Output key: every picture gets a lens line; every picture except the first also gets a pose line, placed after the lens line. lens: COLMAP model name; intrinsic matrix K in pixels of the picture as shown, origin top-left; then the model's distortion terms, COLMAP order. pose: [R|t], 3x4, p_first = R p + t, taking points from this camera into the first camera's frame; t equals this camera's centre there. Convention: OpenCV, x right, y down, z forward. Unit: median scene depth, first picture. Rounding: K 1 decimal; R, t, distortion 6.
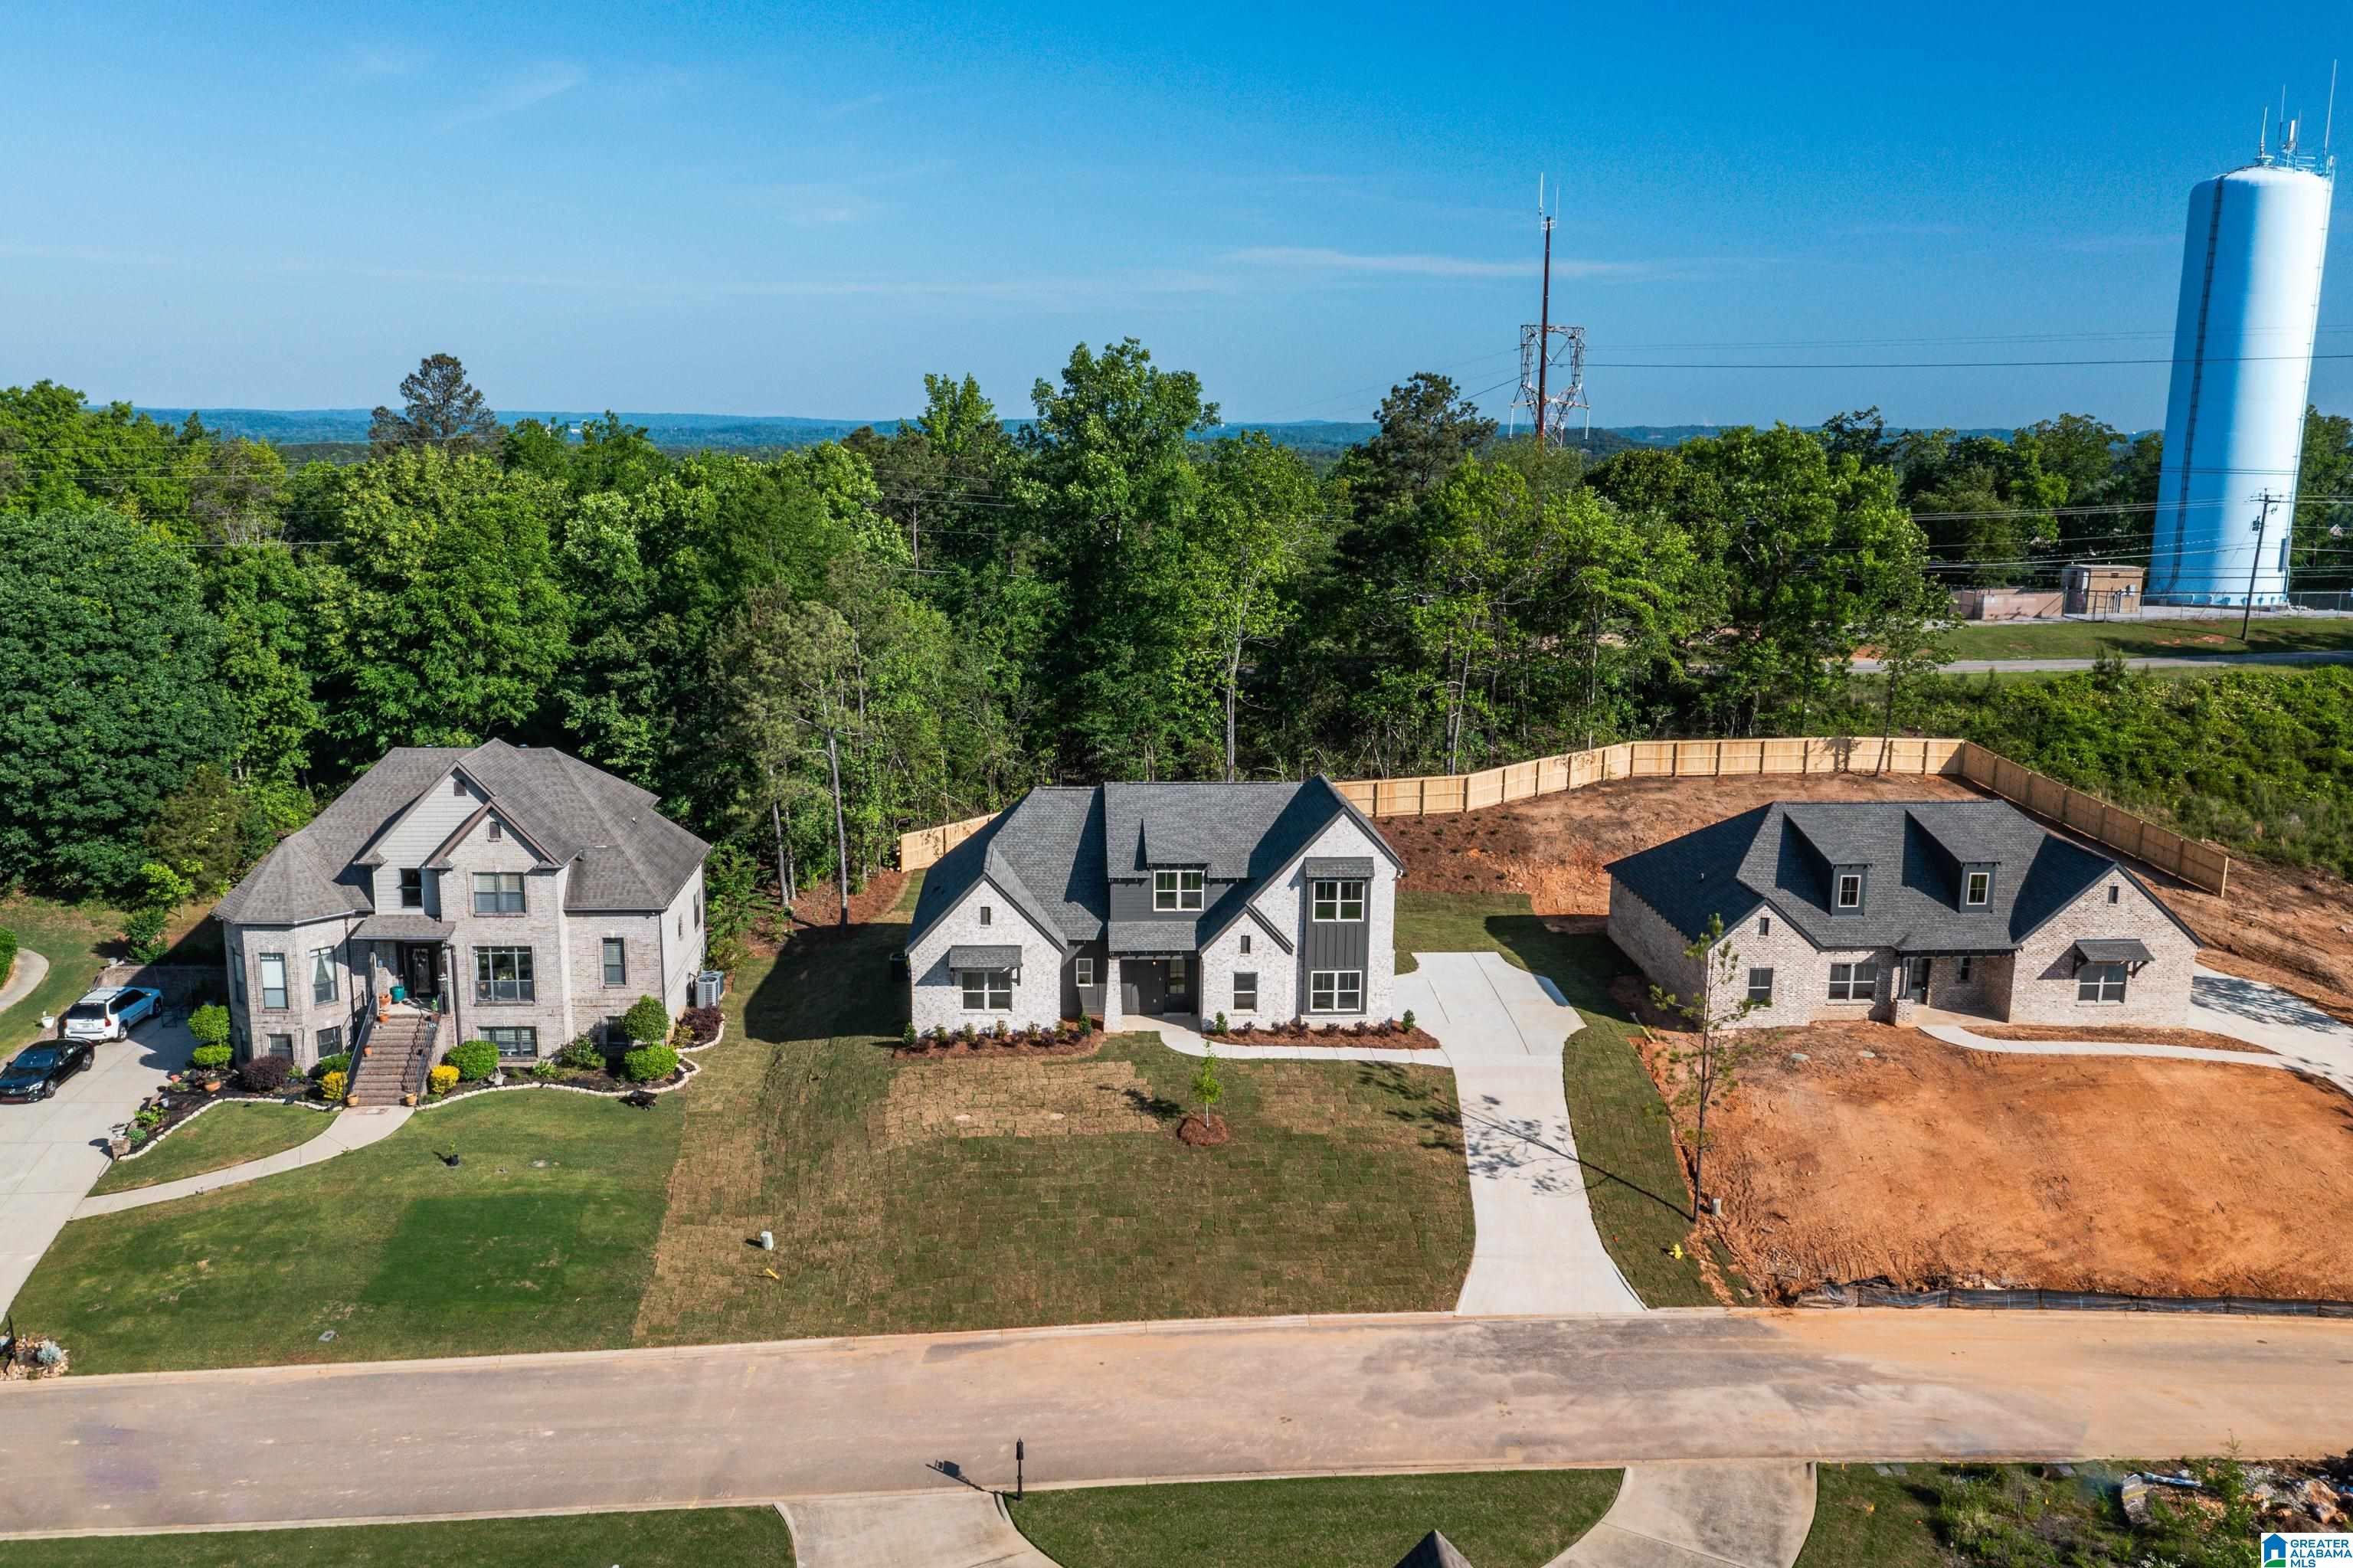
lens RADIAL K [[1794.2, 0, 1035.8], [0, 1794.2, 743.4], [0, 0, 1]] dist [-0.016273, 0.001525]
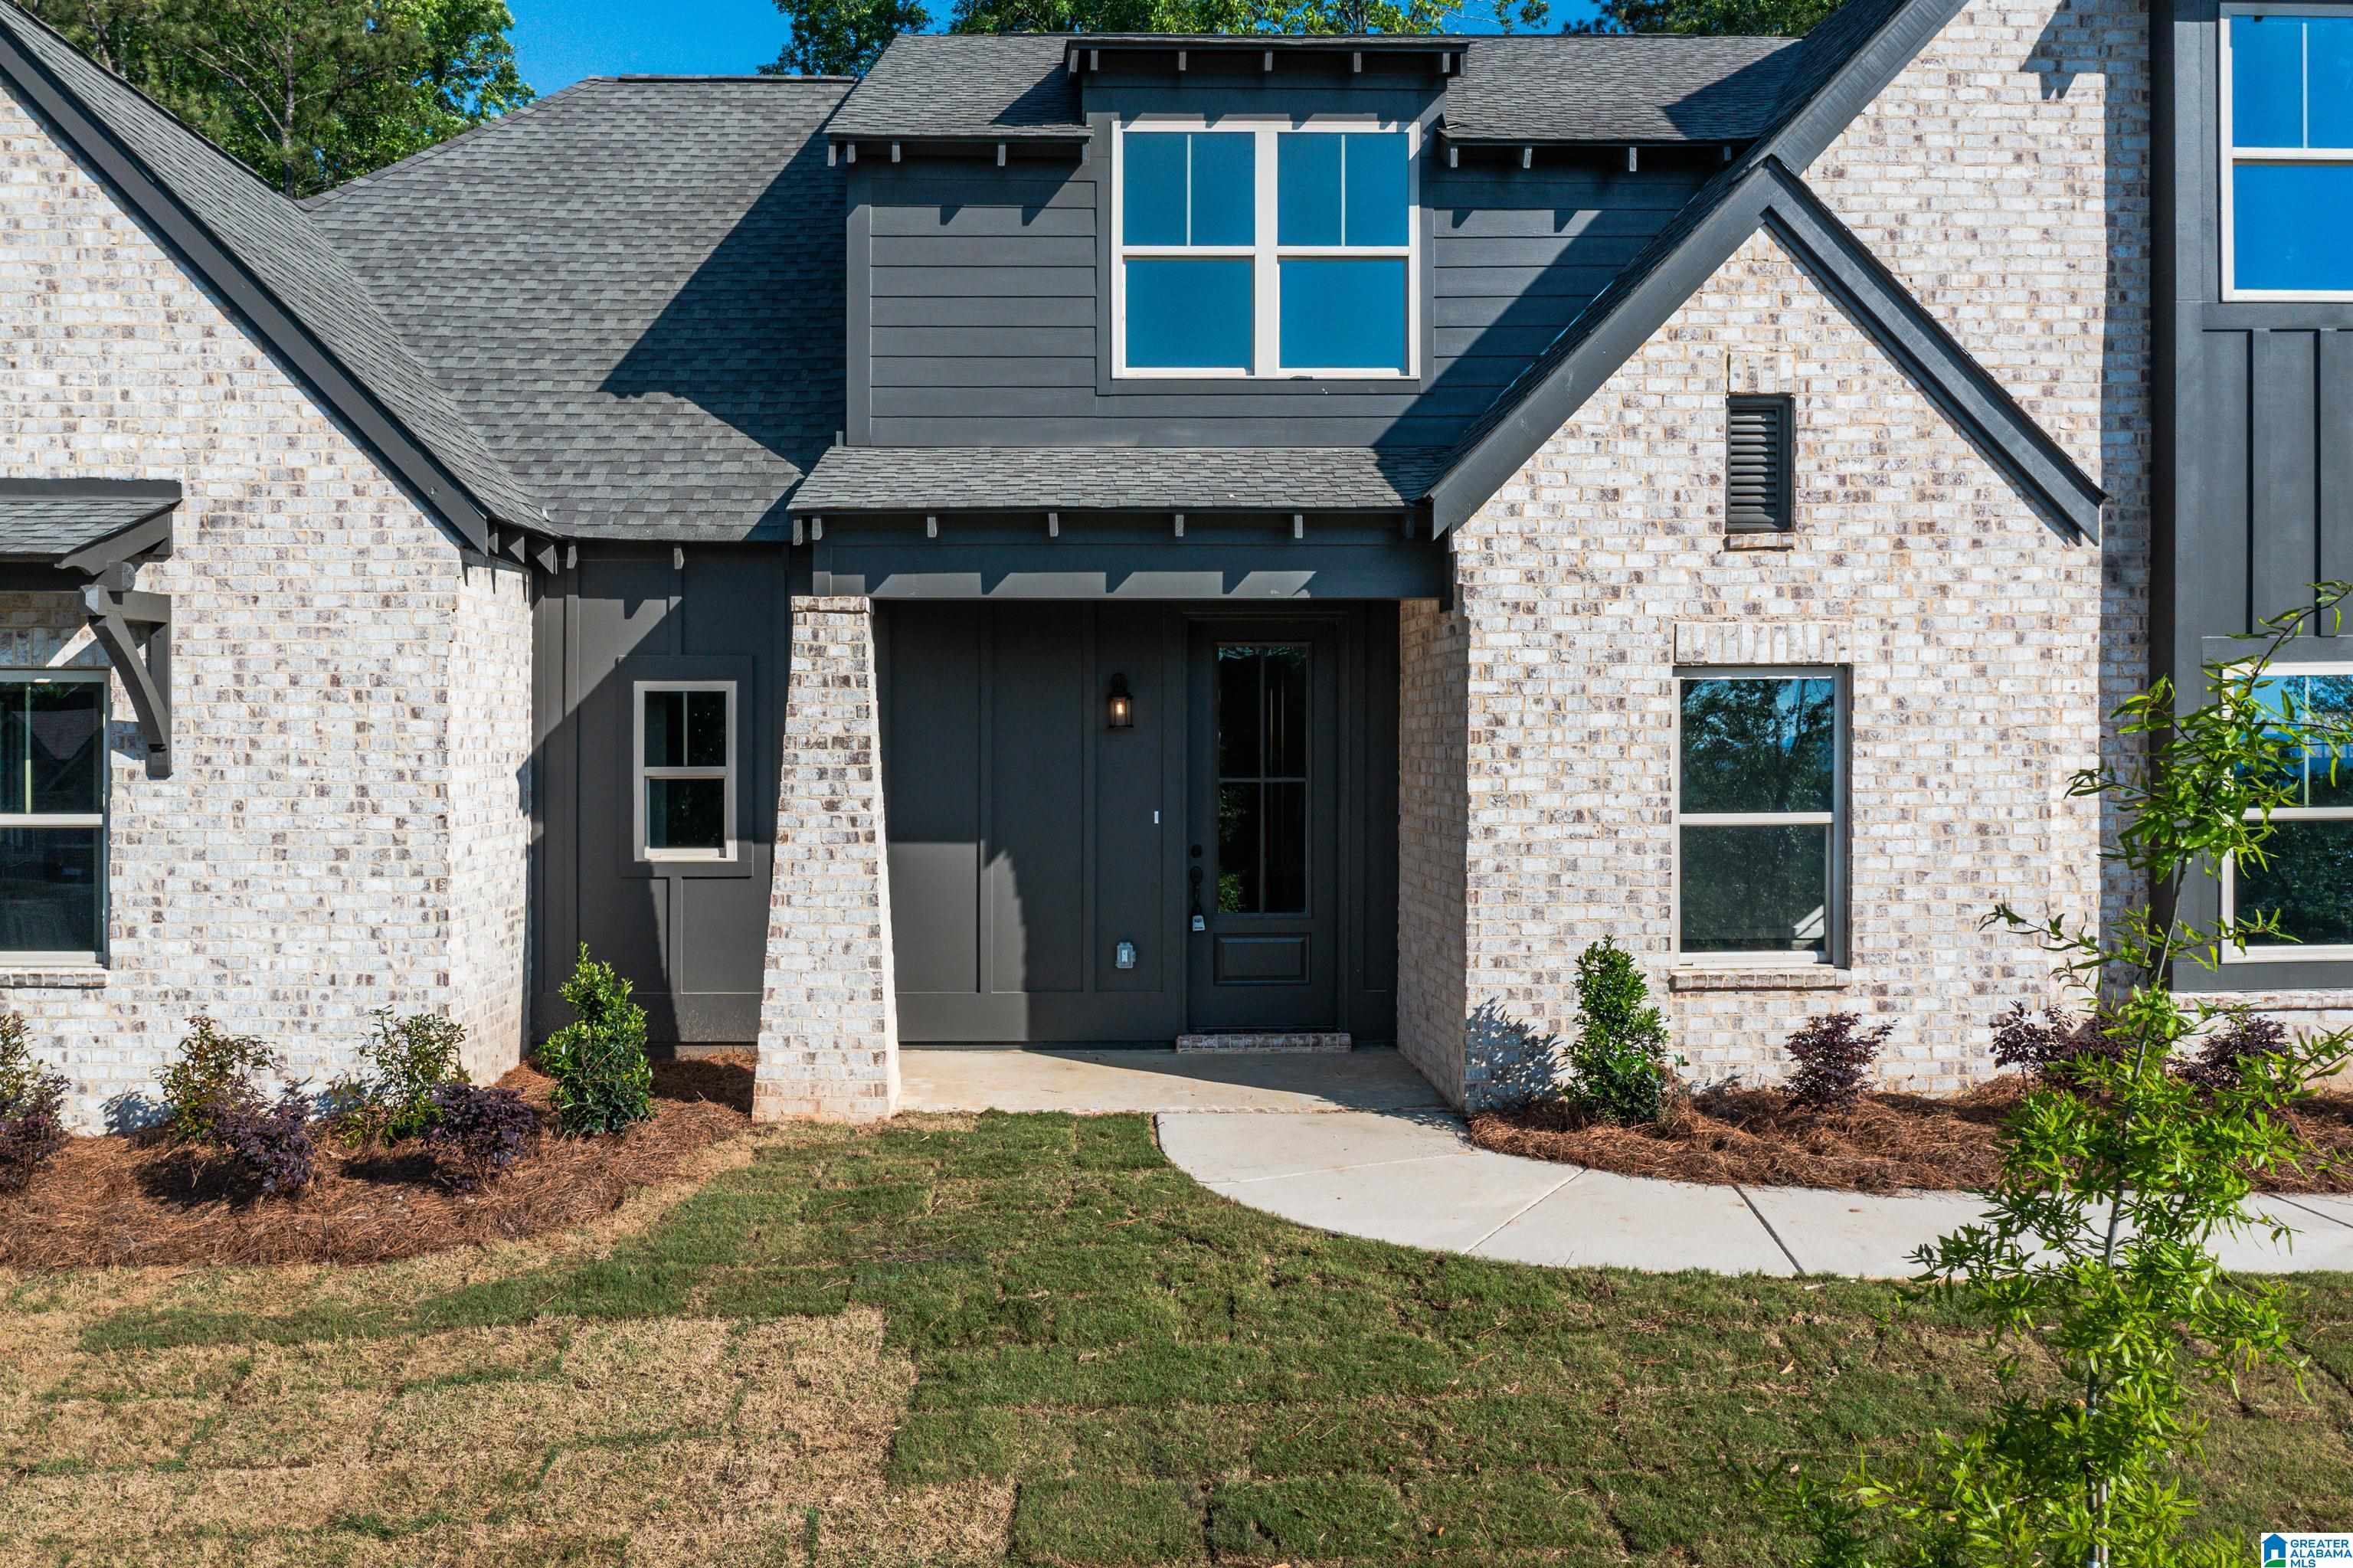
lens RADIAL K [[1750.3, 0, 1088.8], [0, 1750.3, 781.6], [0, 0, 1]] dist [-0.037579, 0.004457]
pose [[0.999714, 0.002489, 0.023802, 0.061080], [0.001677, 0.984845, -0.173427, 0.159927], [-0.023873, 0.173418, 0.984559, 0.868280]]
